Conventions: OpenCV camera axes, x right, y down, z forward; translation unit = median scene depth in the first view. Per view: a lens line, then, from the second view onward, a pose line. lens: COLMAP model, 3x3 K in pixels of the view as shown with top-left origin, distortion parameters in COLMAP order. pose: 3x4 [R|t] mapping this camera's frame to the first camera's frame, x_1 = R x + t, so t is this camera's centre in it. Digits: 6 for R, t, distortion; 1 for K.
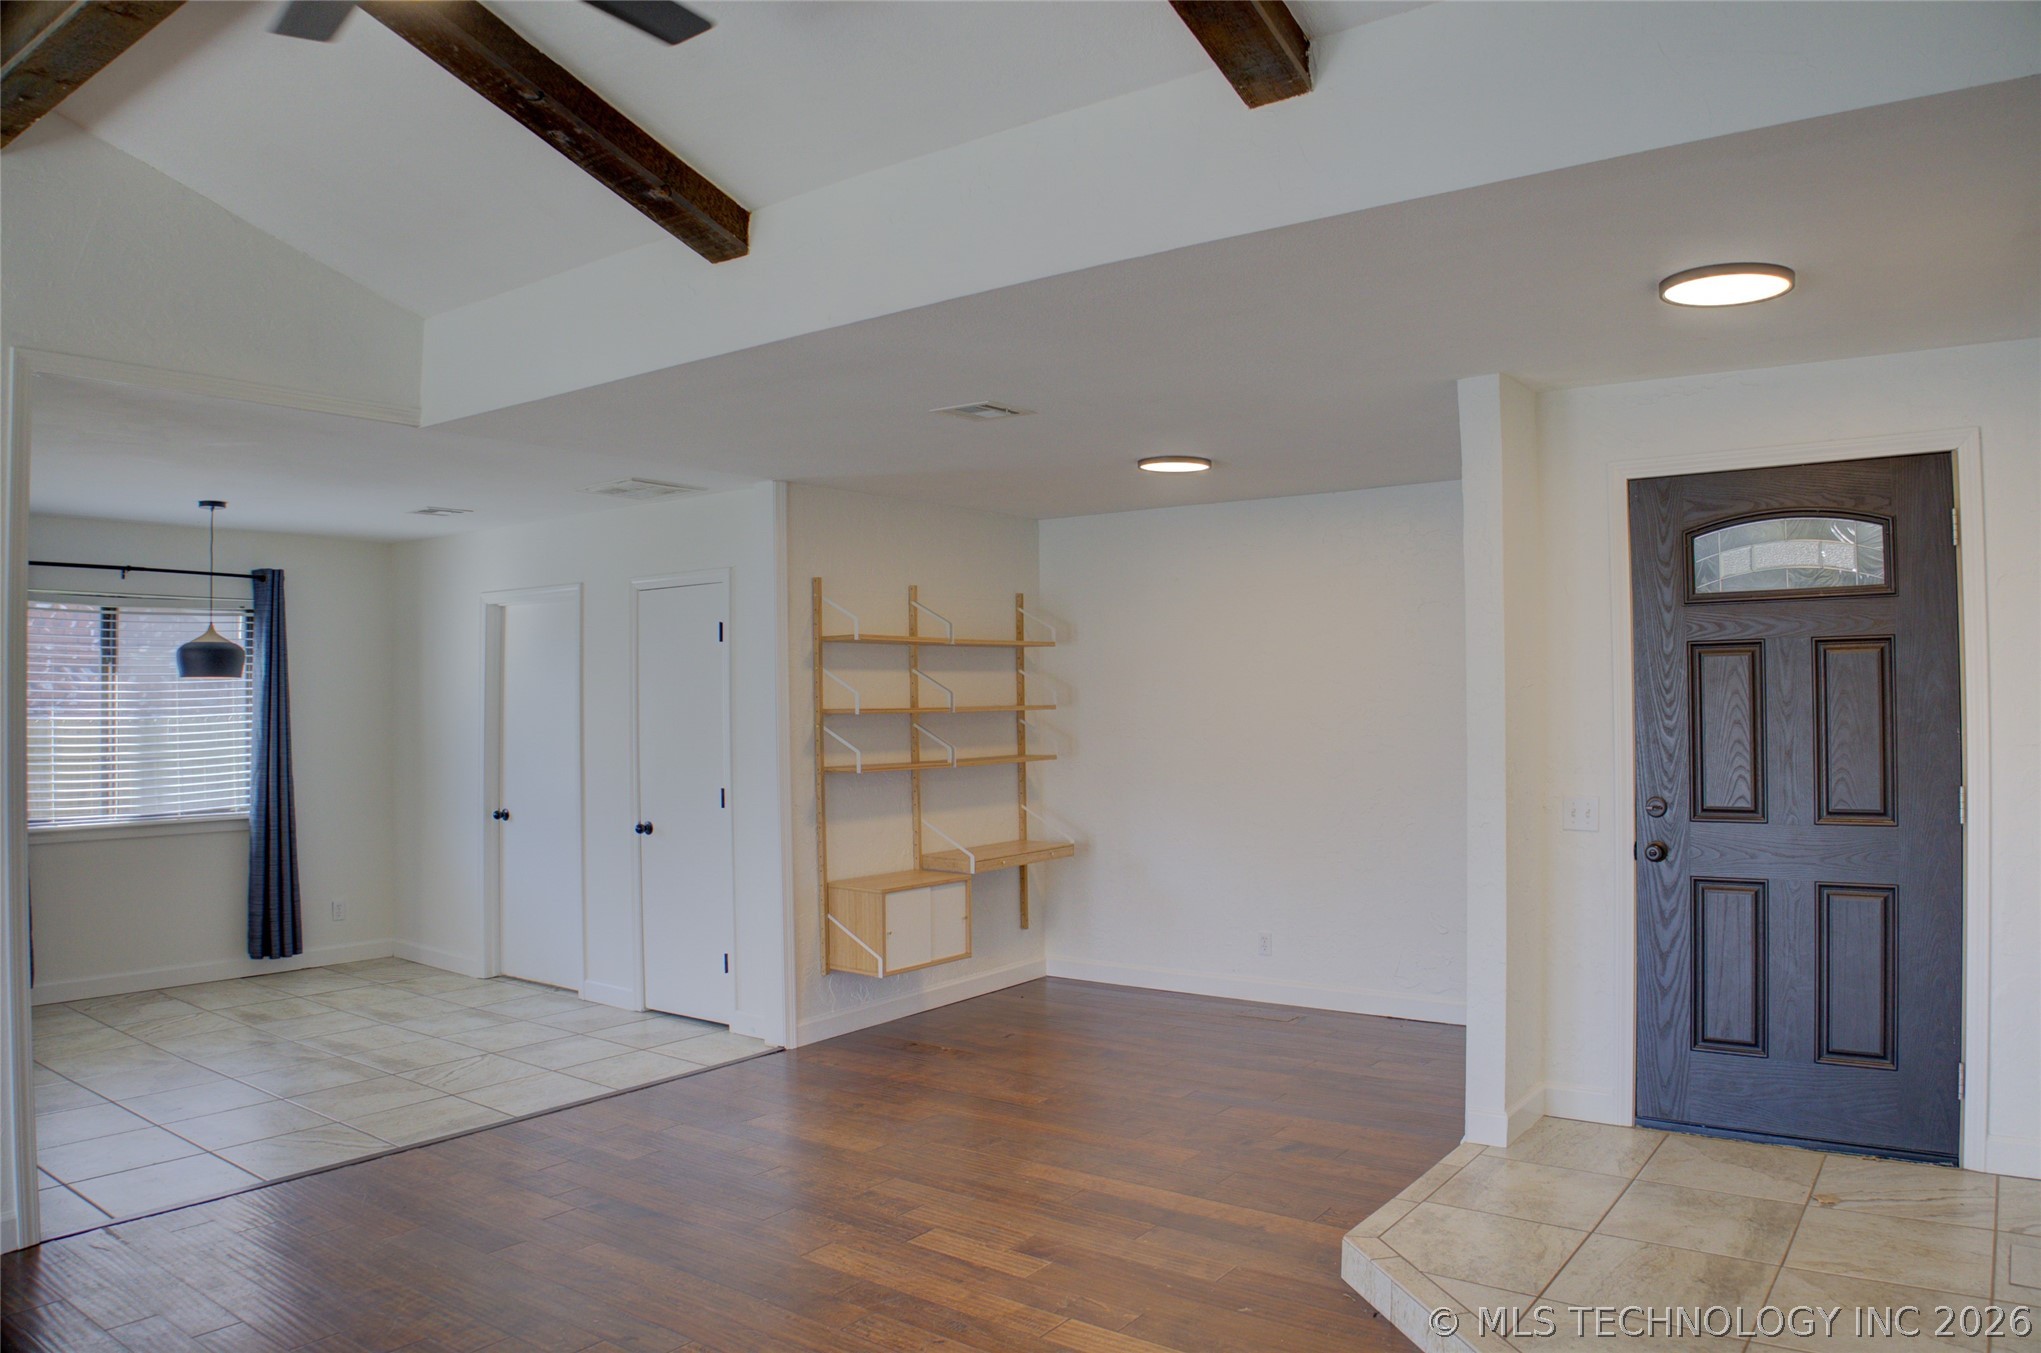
lens RADIAL K [[1384.8, 0, 1054.3], [0, 1384.8, 695.0], [0, 0, 1]] dist [-0.111826, 0.029892]
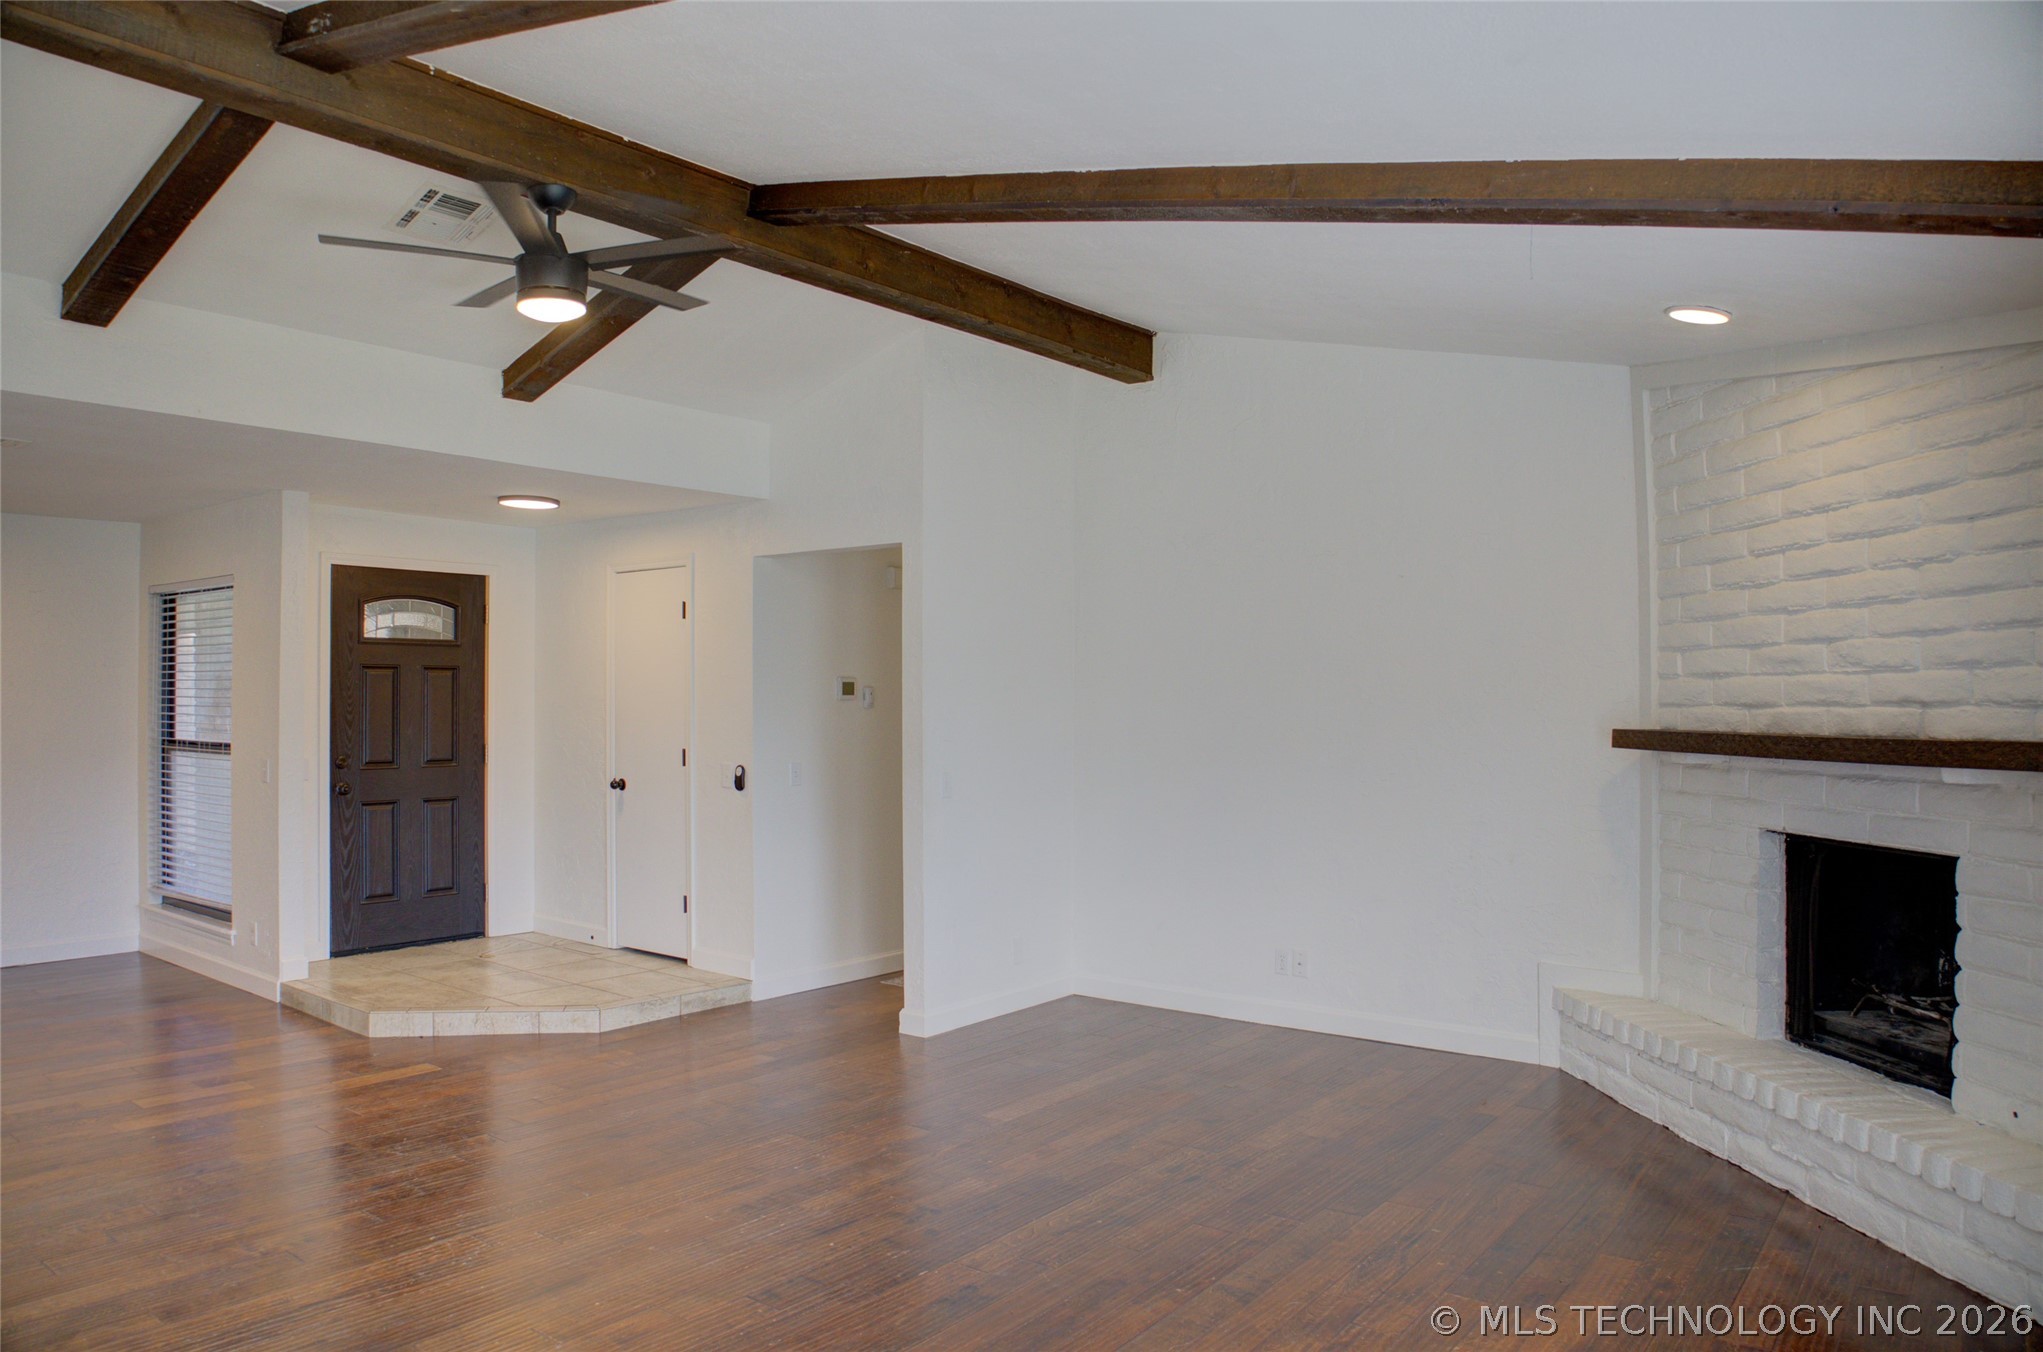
lens RADIAL K [[1399.2, 0, 998.8], [0, 1399.2, 692.3], [0, 0, 1]] dist [-0.086659, -0.001379]
pose [[0.069940, 0.021365, 0.997322, -0.811098], [-0.018530, 0.999626, -0.020115, 0.010095], [-0.997379, -0.017074, 0.070310, 0.044931]]
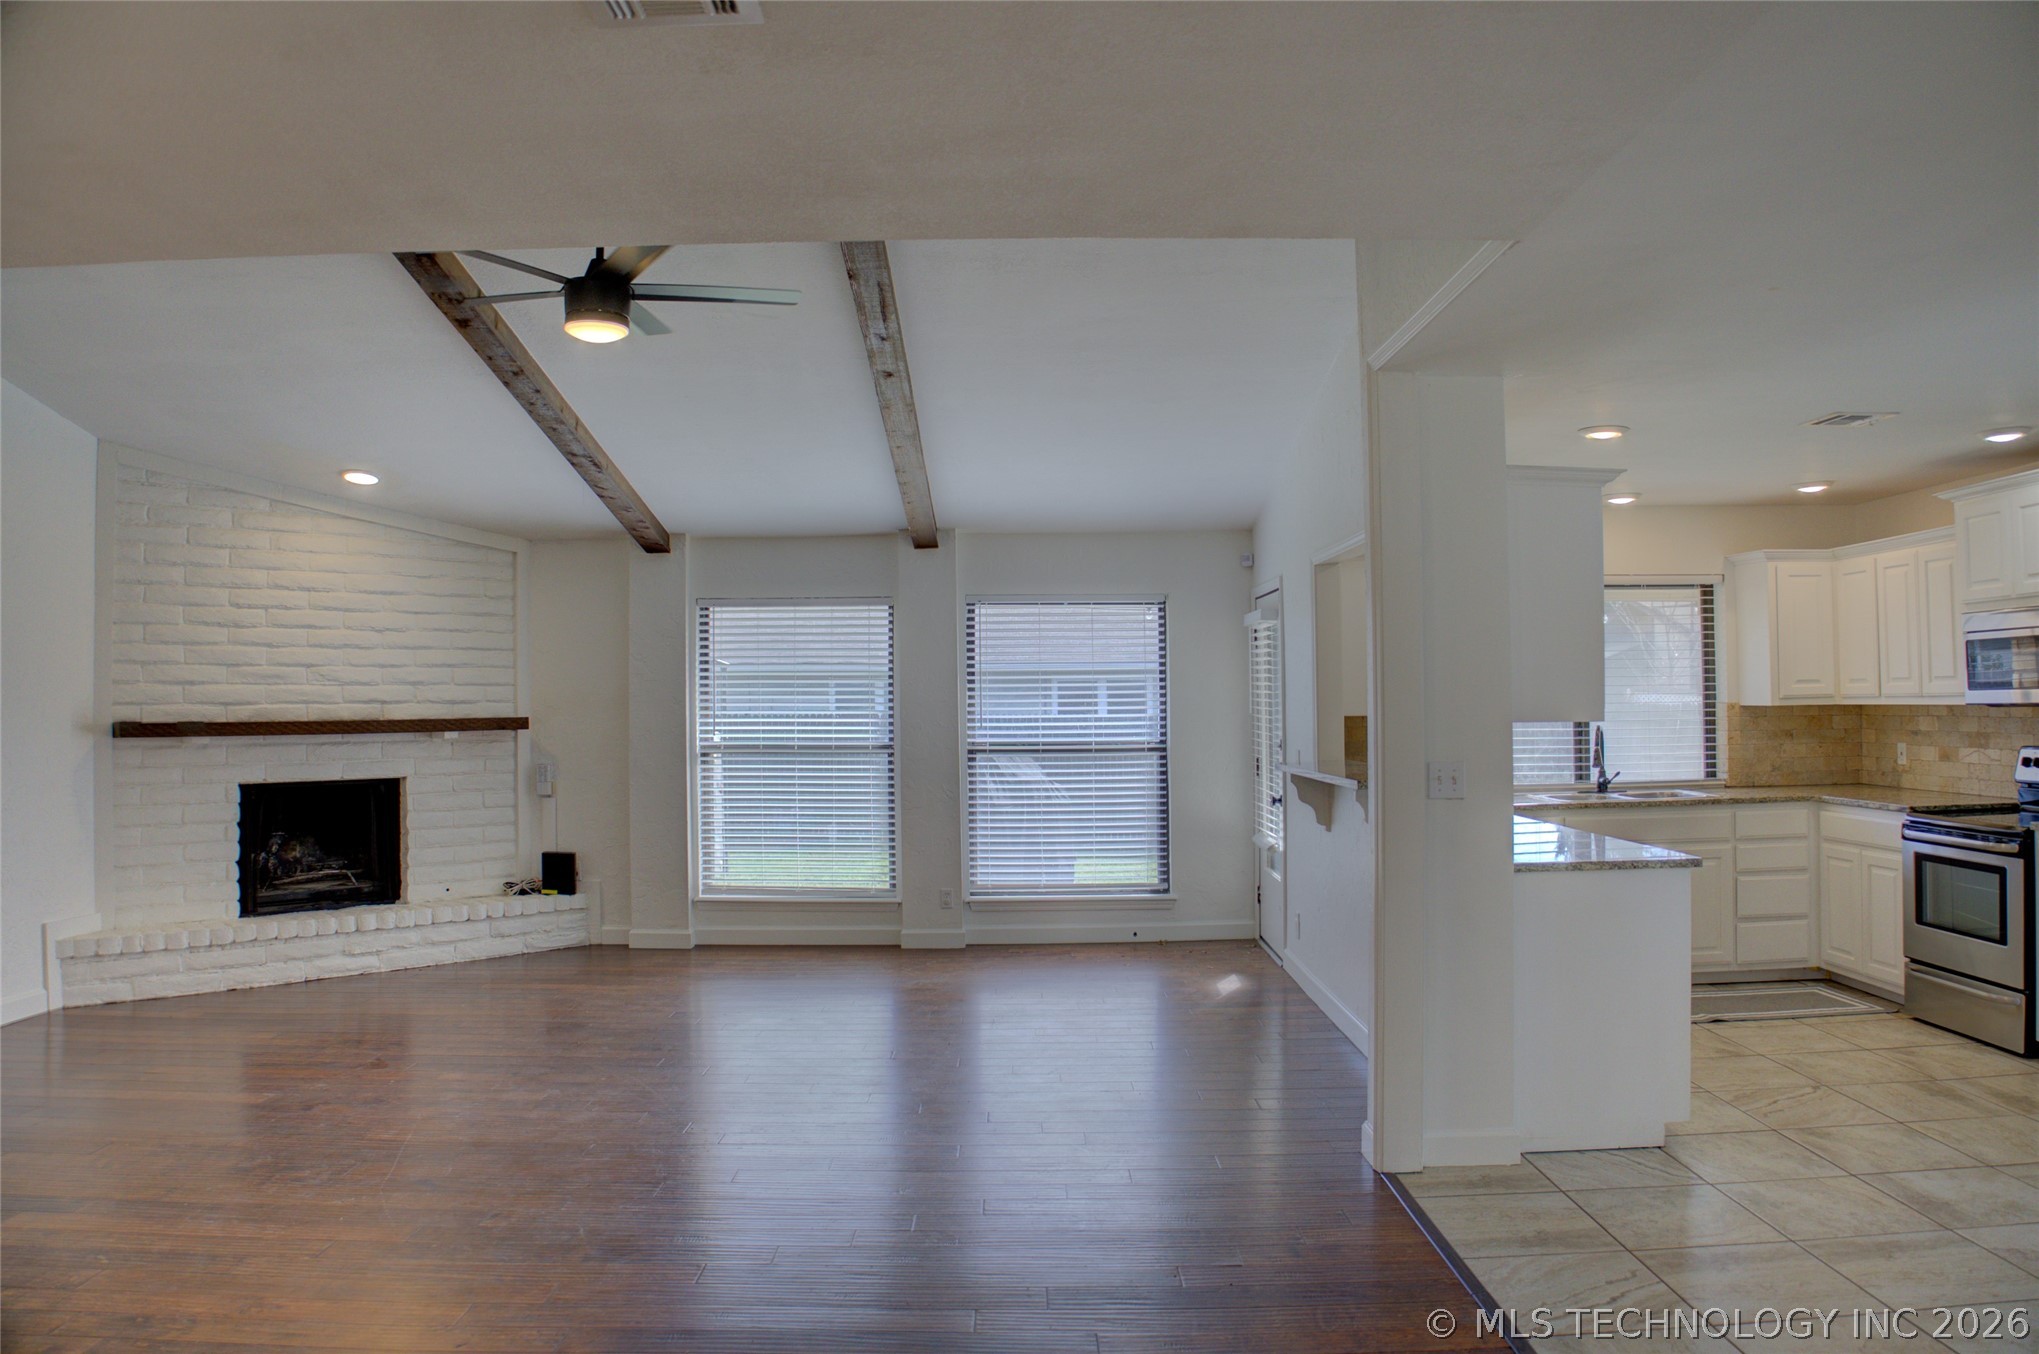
lens RADIAL K [[1395.4, 0, 1019.5], [0, 1395.4, 677.0], [0, 0, 1]] dist [-0.110322, 0.005169]
pose [[-0.818179, 0.006030, -0.574932, 0.076047], [0.022283, 0.999526, -0.021226, 0.011291], [0.574532, -0.030178, -0.817926, 1.005050]]
